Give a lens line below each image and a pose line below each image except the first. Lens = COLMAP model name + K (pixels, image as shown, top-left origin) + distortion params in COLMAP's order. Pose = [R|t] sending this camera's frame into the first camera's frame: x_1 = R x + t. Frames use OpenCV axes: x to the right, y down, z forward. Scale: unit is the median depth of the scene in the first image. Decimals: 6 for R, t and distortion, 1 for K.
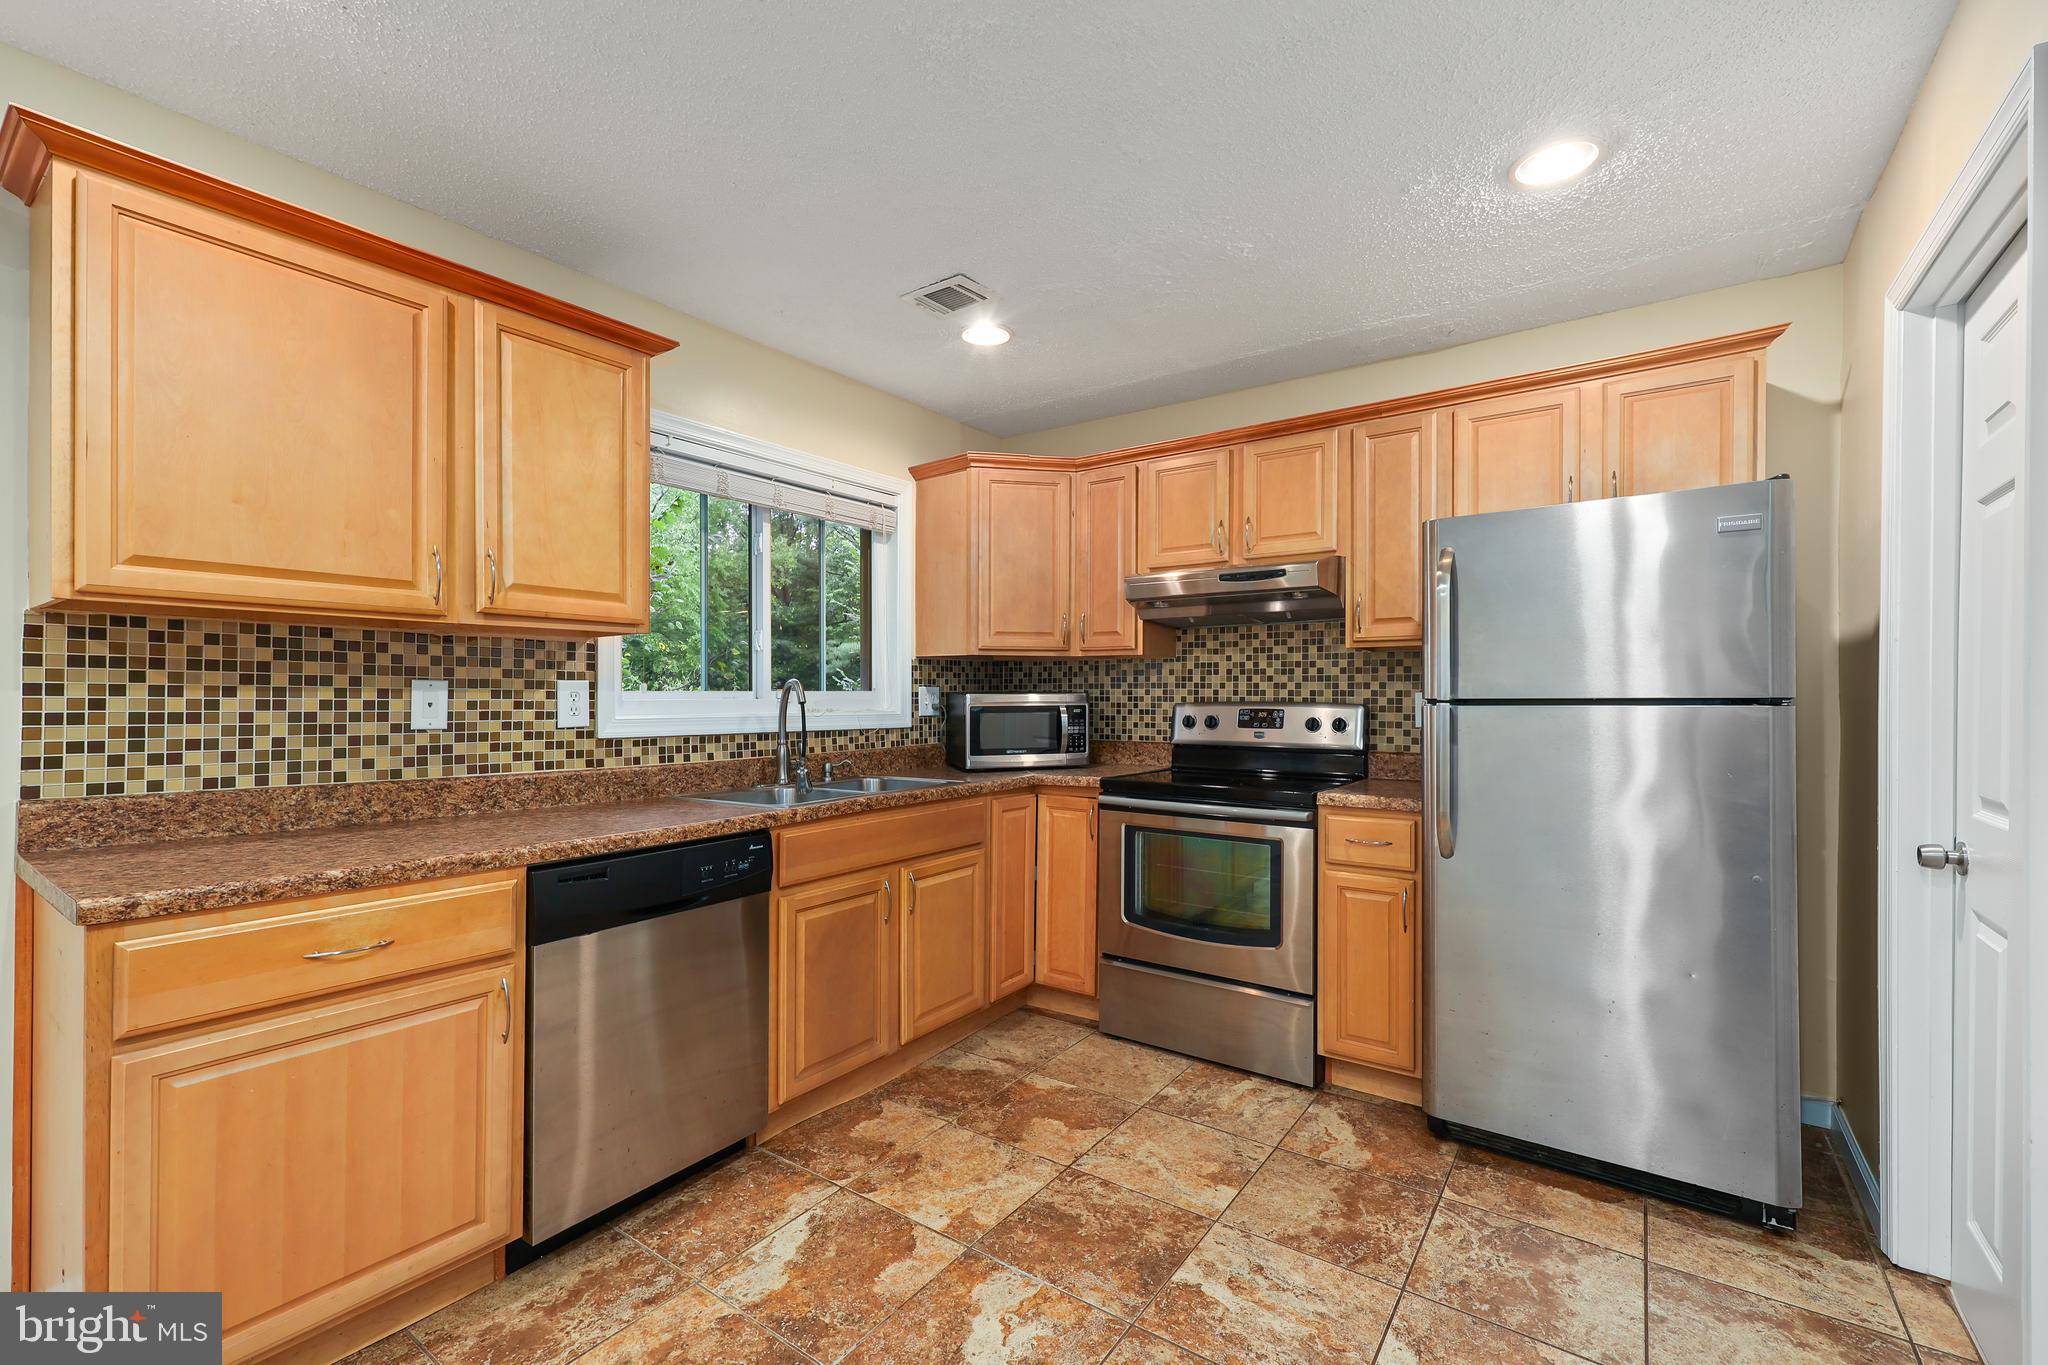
lens RADIAL K [[873.1, 0, 1028.8], [0, 873.1, 696.6], [0, 0, 1]] dist [0.003024, -0.000312]
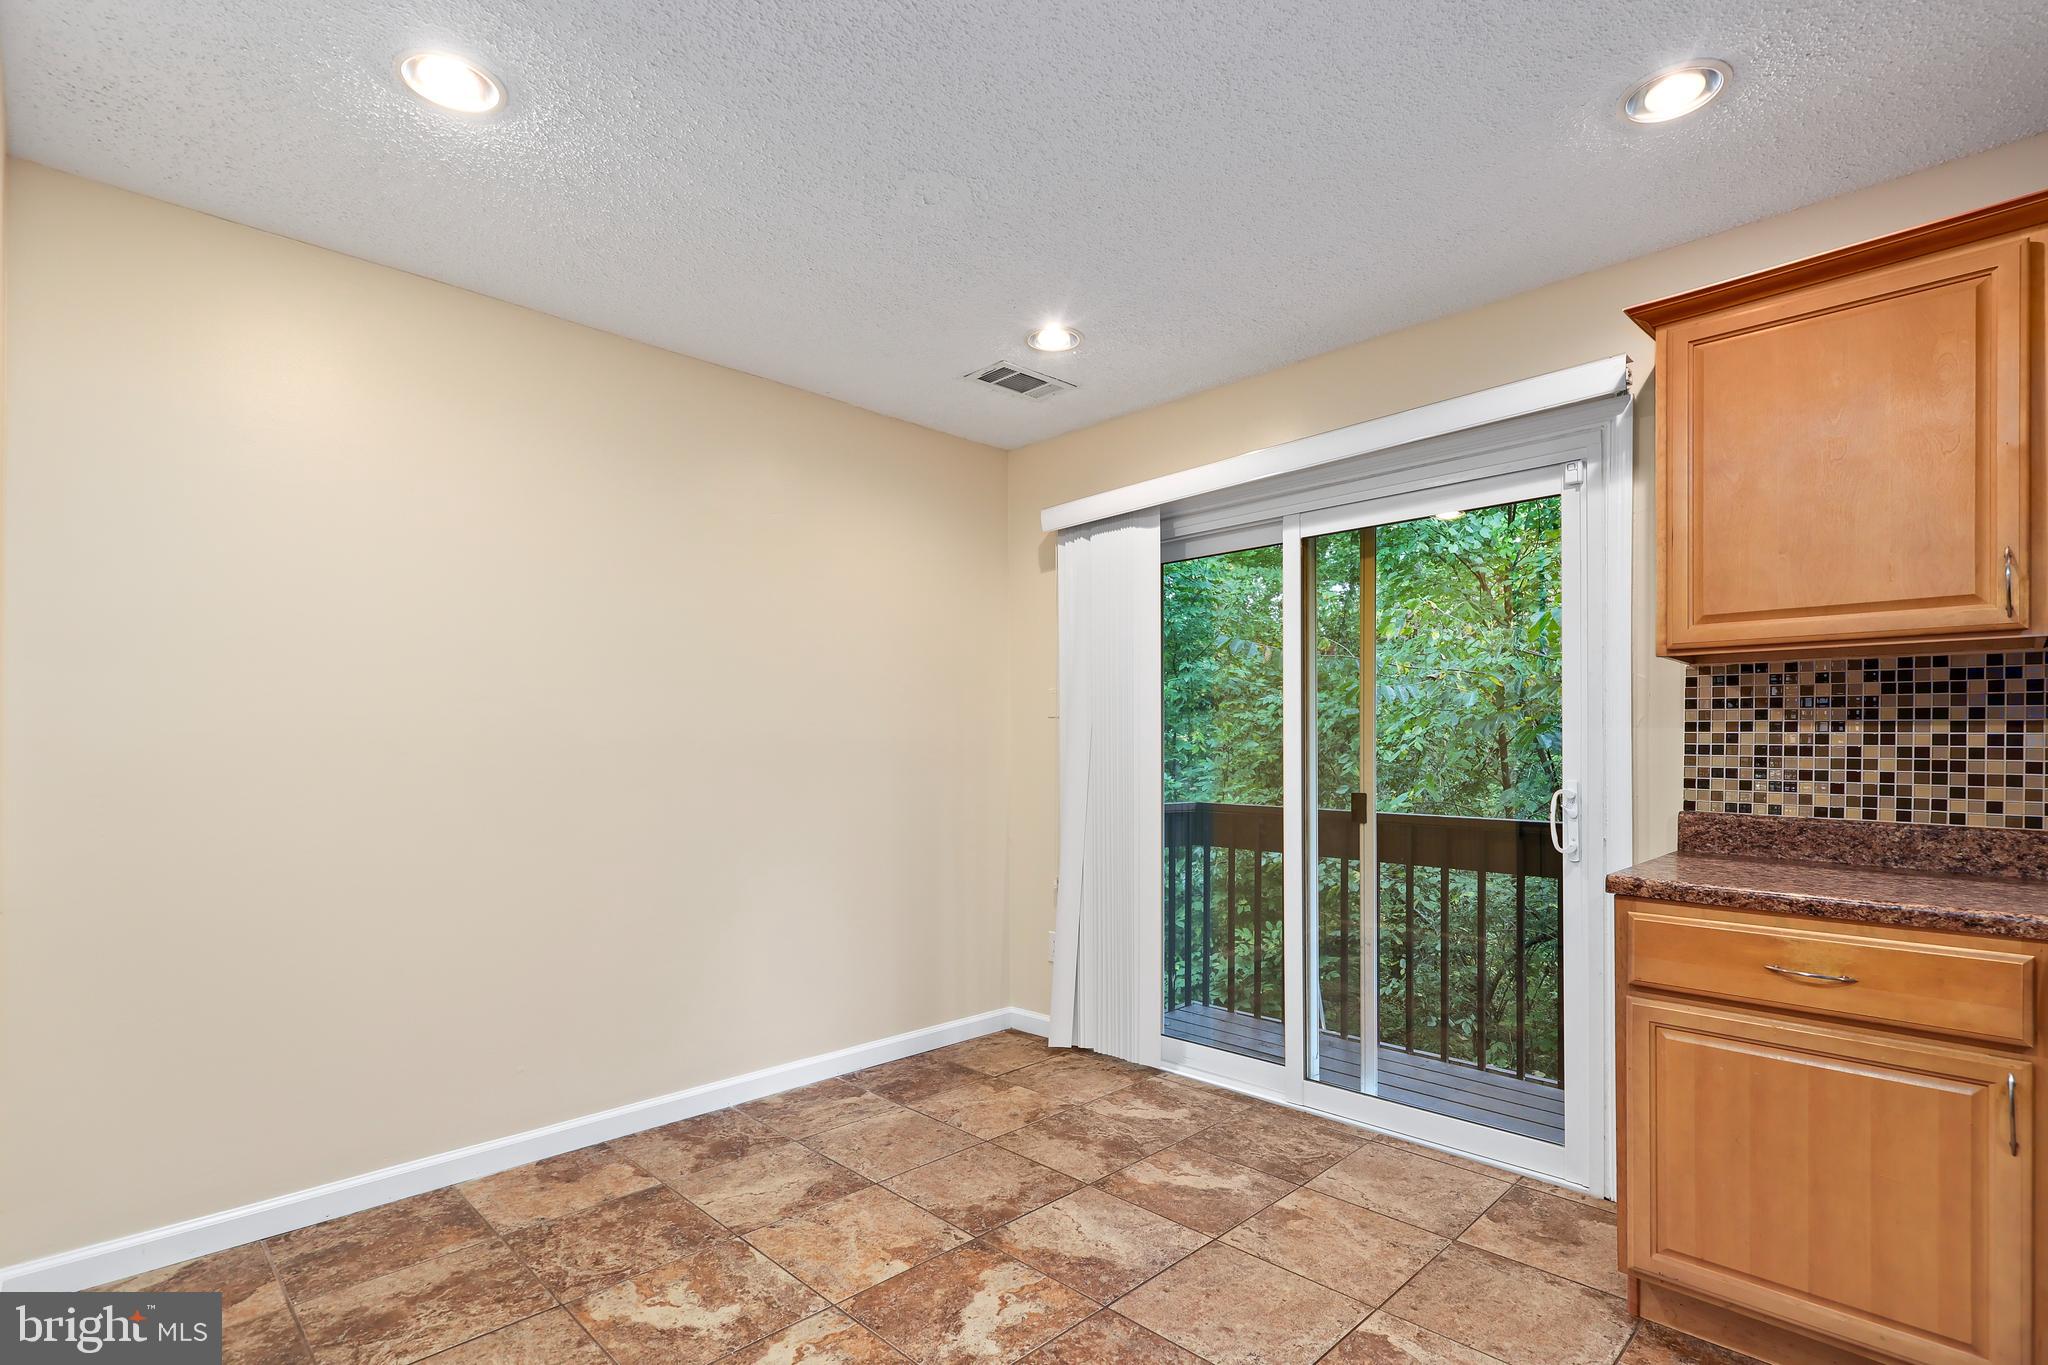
lens RADIAL K [[971.1, 0, 1025.2], [0, 971.1, 743.6], [0, 0, 1]] dist [0.000463, 0.000816]
pose [[-0.170316, -0.005523, -0.985374, 0.350638], [-0.003352, 0.999982, -0.005026, 0.020905], [0.985384, 0.002447, -0.170331, 0.206046]]
